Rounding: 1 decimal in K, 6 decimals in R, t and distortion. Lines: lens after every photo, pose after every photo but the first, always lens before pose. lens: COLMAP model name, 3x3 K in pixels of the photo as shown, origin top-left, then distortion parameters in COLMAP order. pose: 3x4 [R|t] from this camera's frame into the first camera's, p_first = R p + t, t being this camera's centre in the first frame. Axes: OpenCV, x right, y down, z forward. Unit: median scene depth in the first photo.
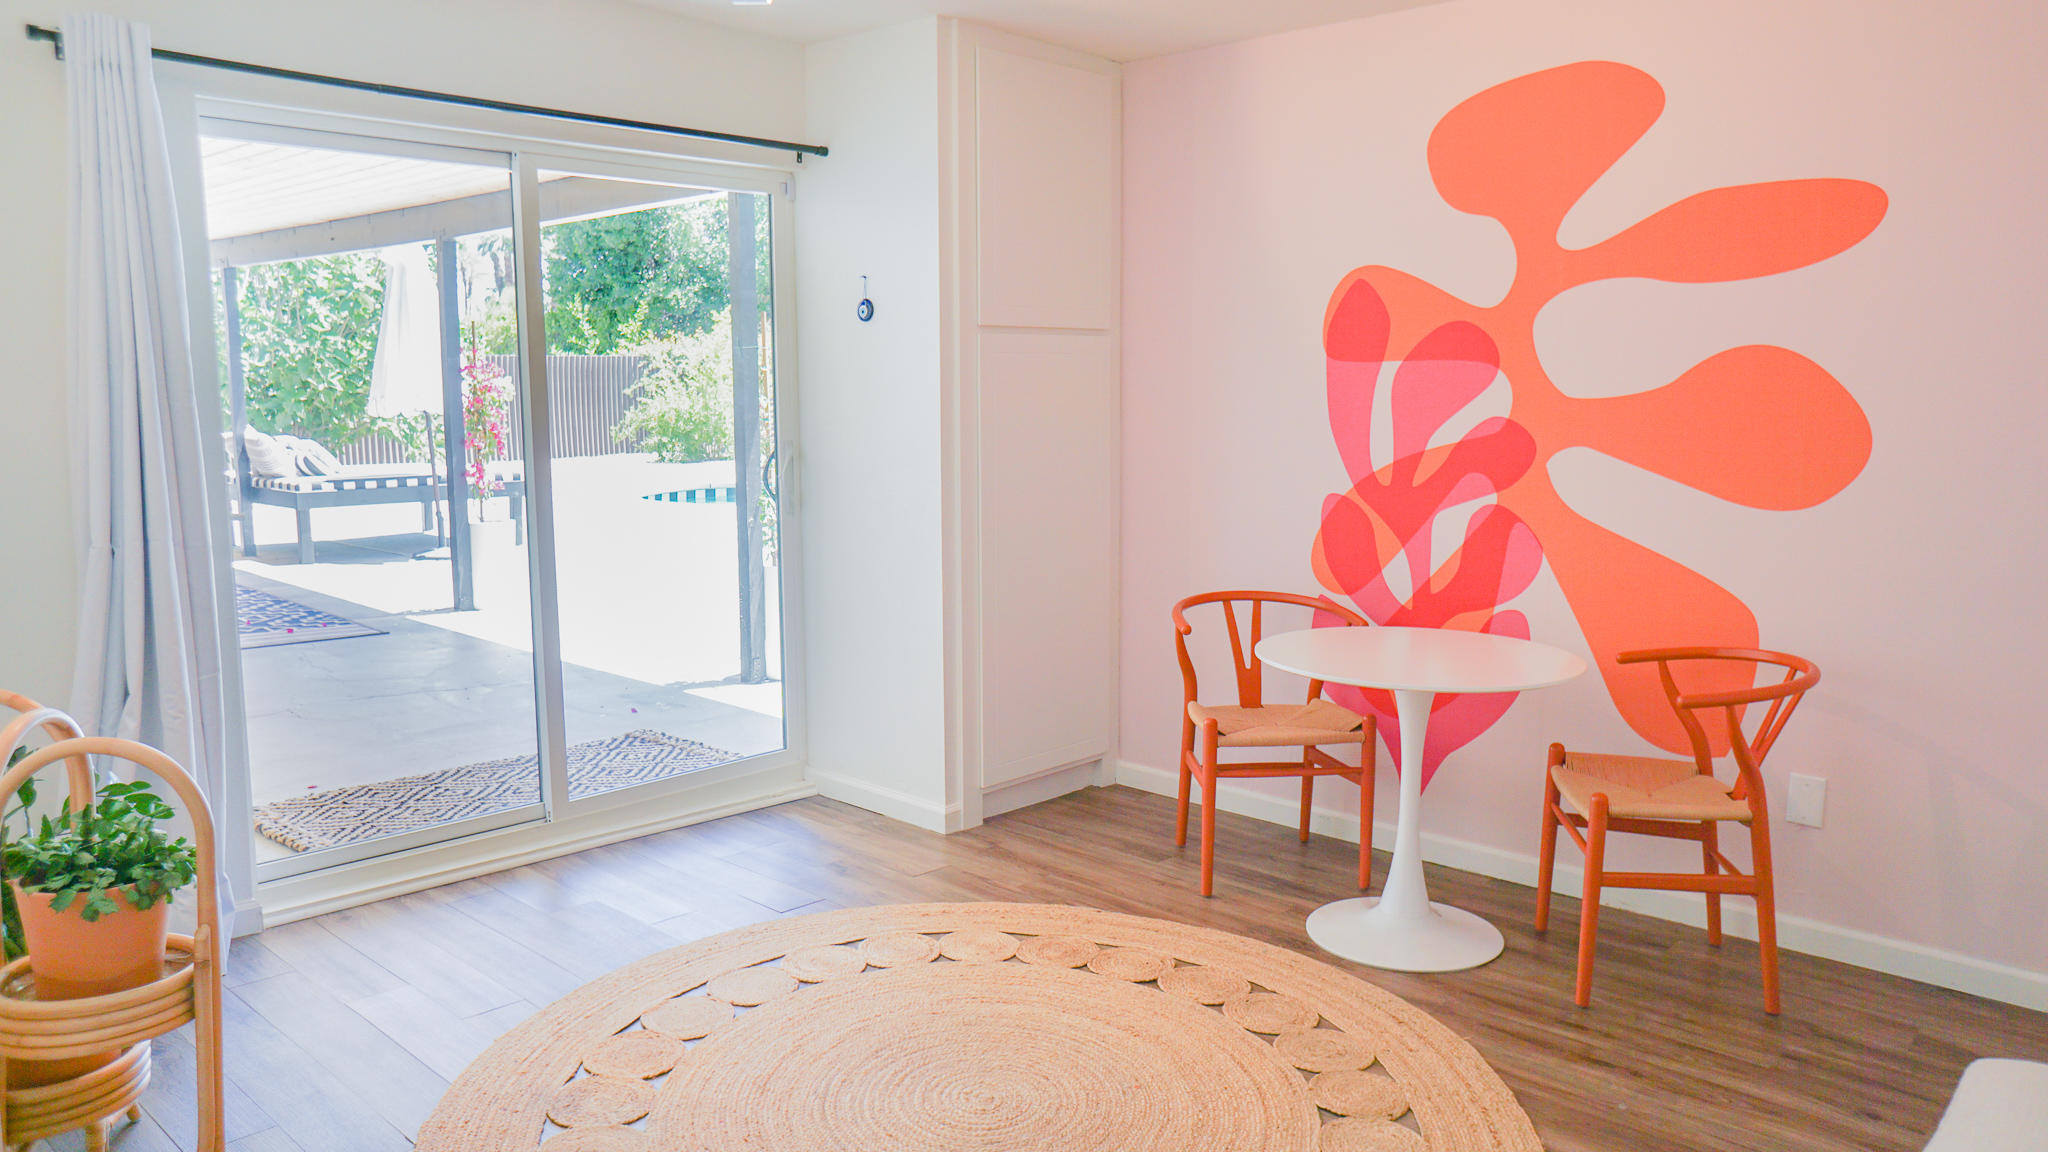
lens RADIAL K [[1403.2, 0, 1024.0], [0, 1403.2, 576.0], [0, 0, 1]] dist [-0.068199, 0.091597]
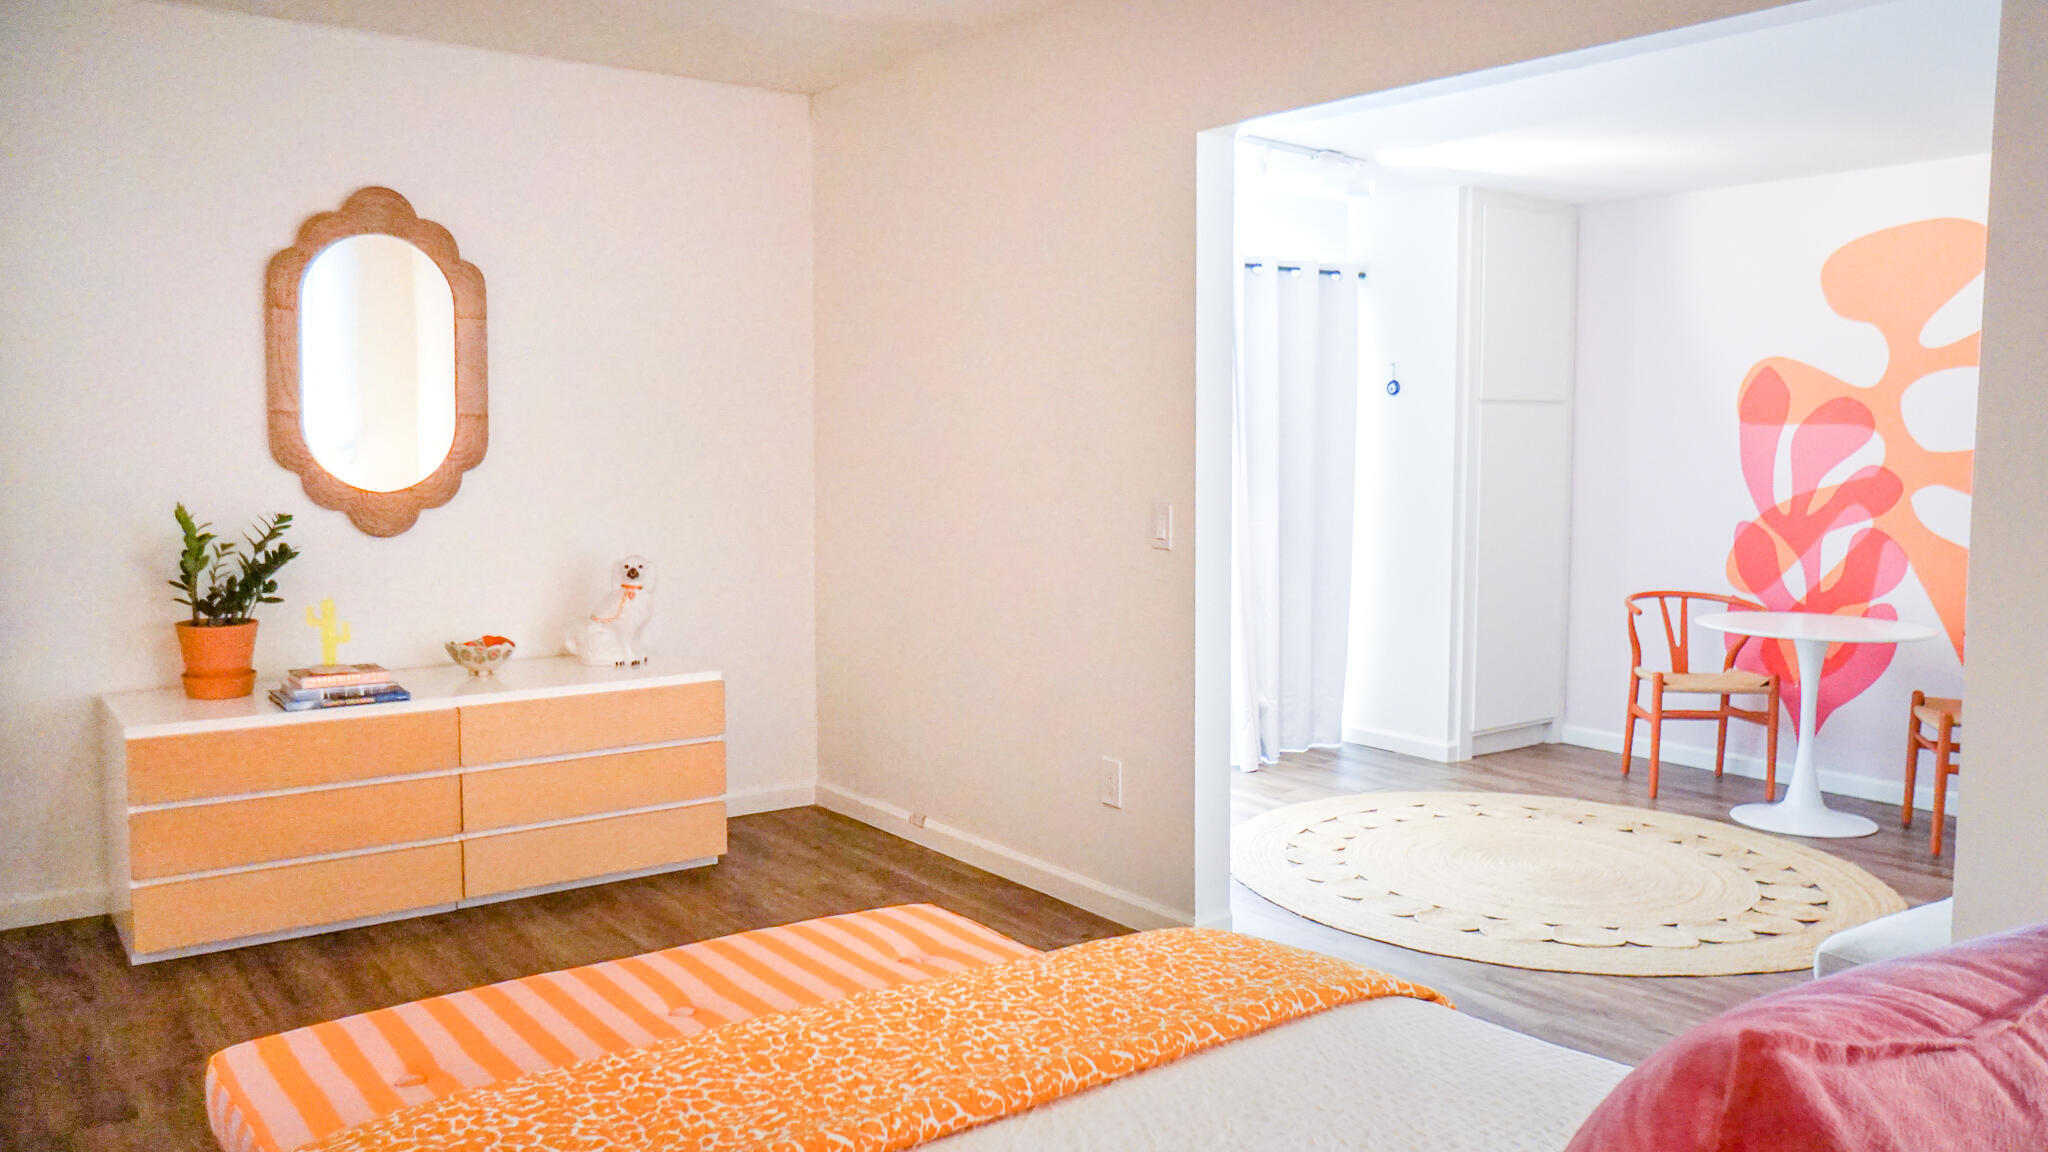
lens RADIAL K [[1546.3, 0, 1024.0], [0, 1546.3, 576.0], [0, 0, 1]] dist [-0.077897, 0.108946]
pose [[0.983692, 0.018281, -0.178930, -0.213416], [-0.027264, 0.998481, -0.047873, 0.089808], [0.177783, 0.051971, 0.982696, -0.622938]]
